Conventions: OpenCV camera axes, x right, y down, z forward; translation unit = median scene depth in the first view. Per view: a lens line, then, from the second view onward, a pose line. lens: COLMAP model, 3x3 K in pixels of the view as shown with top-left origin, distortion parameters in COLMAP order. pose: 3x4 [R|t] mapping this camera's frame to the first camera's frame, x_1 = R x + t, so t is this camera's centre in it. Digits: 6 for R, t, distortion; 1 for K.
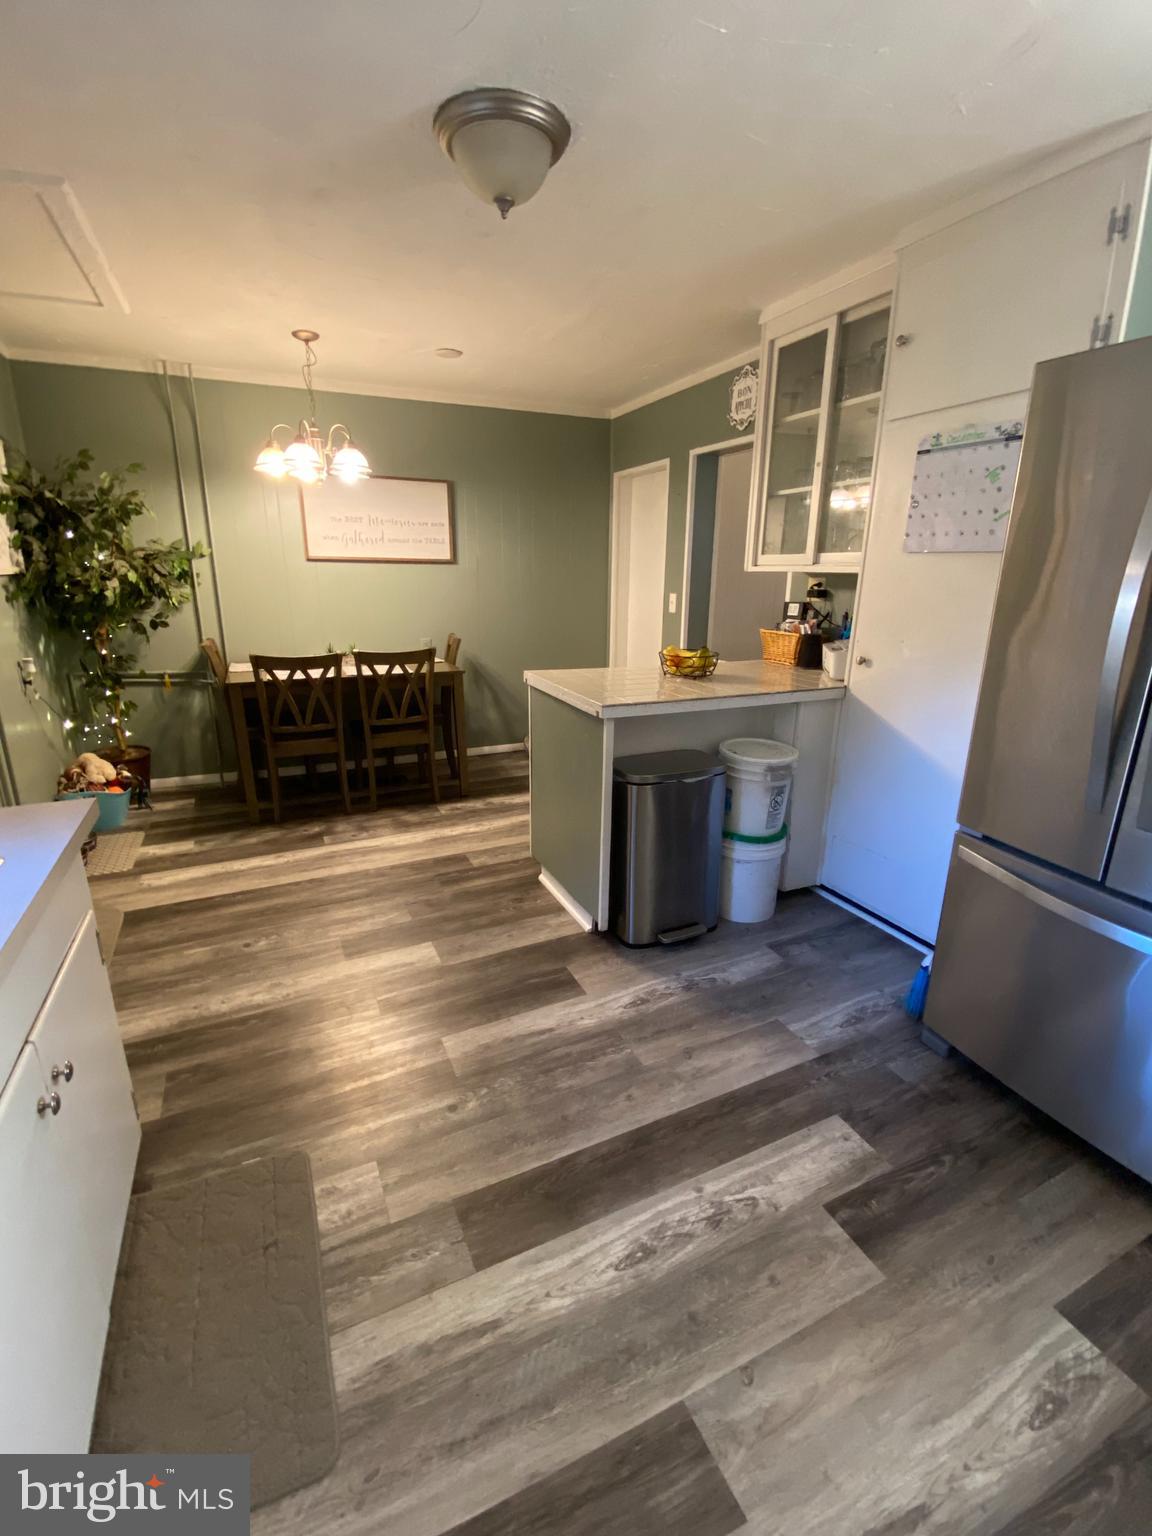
lens RADIAL K [[673.7, 0, 576.0], [0, 673.7, 768.0], [0, 0, 1]] dist [0.000001, -0.000006]
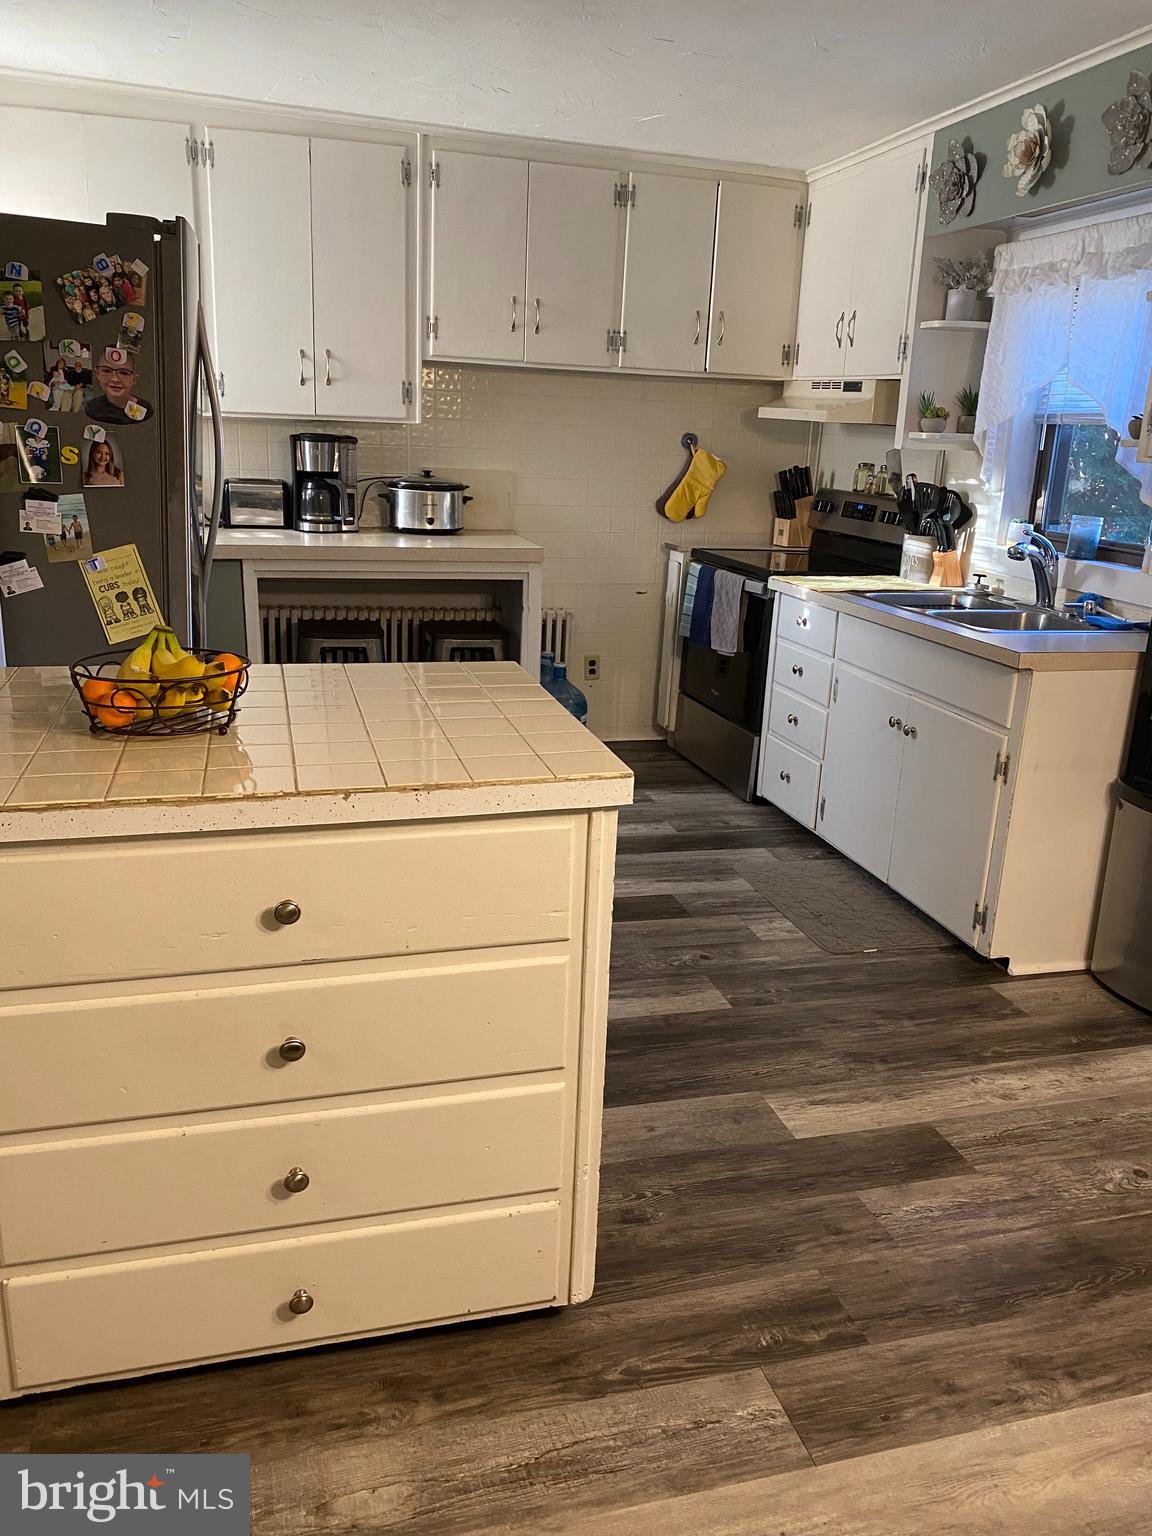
lens RADIAL K [[1168.8, 0, 576.0], [0, 1168.8, 768.0], [0, 0, 1]] dist [0.010748, -0.068175]
pose [[-0.987182, -0.088095, 0.133082, -0.135460], [-0.002006, 0.840642, 0.541588, -0.485330], [-0.159586, 0.534379, -0.830043, 1.599918]]
